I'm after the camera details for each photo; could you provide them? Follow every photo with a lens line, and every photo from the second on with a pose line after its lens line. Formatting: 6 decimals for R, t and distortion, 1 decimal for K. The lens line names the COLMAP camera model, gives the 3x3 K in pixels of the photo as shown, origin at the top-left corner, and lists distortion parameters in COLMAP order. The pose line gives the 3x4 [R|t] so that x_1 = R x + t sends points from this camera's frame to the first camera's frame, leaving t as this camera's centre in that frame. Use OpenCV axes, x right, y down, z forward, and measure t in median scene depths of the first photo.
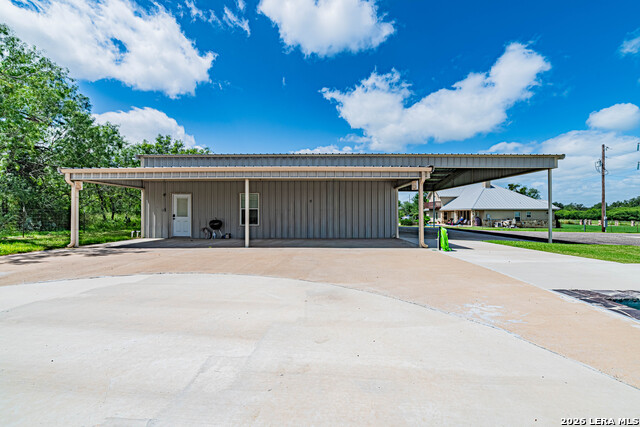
lens RADIAL K [[261.2, 0, 321.1], [0, 261.2, 210.9], [0, 0, 1]] dist [-0.009243, -0.000371]
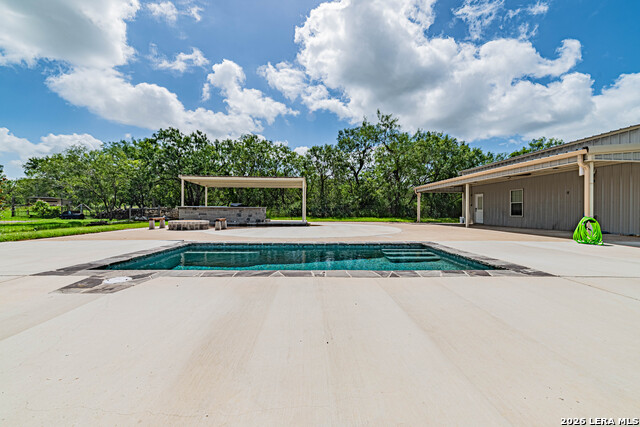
lens RADIAL K [[258.0, 0, 320.0], [0, 258.0, 213.5], [0, 0, 1]] dist [-0.001531, -0.000140]
pose [[0.048750, 0.009674, -0.998764, 0.357738], [0.003043, 0.999947, 0.009834, 0.011561], [0.998806, -0.003518, 0.048718, 0.021334]]
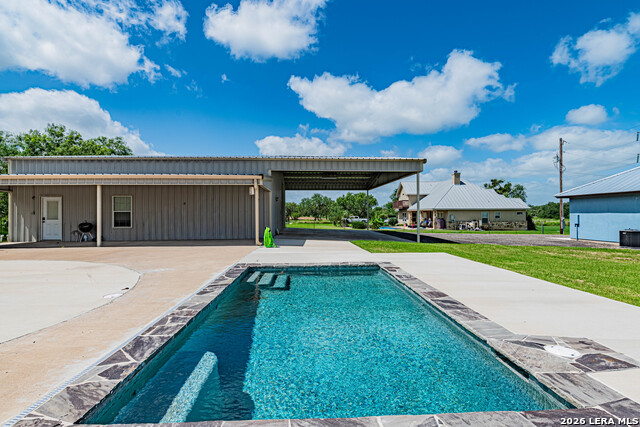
lens RADIAL K [[342.0, 0, 322.7], [0, 342.0, 210.2], [0, 0, 1]] dist [-0.002541, -0.000089]
pose [[0.997943, -0.004771, 0.063933, 0.172492], [0.005036, 0.999979, -0.003986, -0.001474], [-0.063912, 0.004300, 0.997946, -0.152034]]
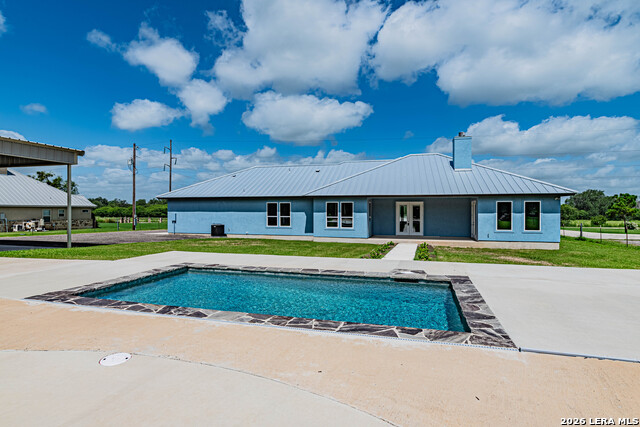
lens RADIAL K [[342.0, 0, 322.7], [0, 342.0, 210.2], [0, 0, 1]] dist [-0.002541, -0.000089]
pose [[0.257550, -0.001351, 0.966264, -0.011347], [-0.008291, 0.999959, 0.003608, -0.006782], [-0.966229, -0.008941, 0.257528, -0.060553]]
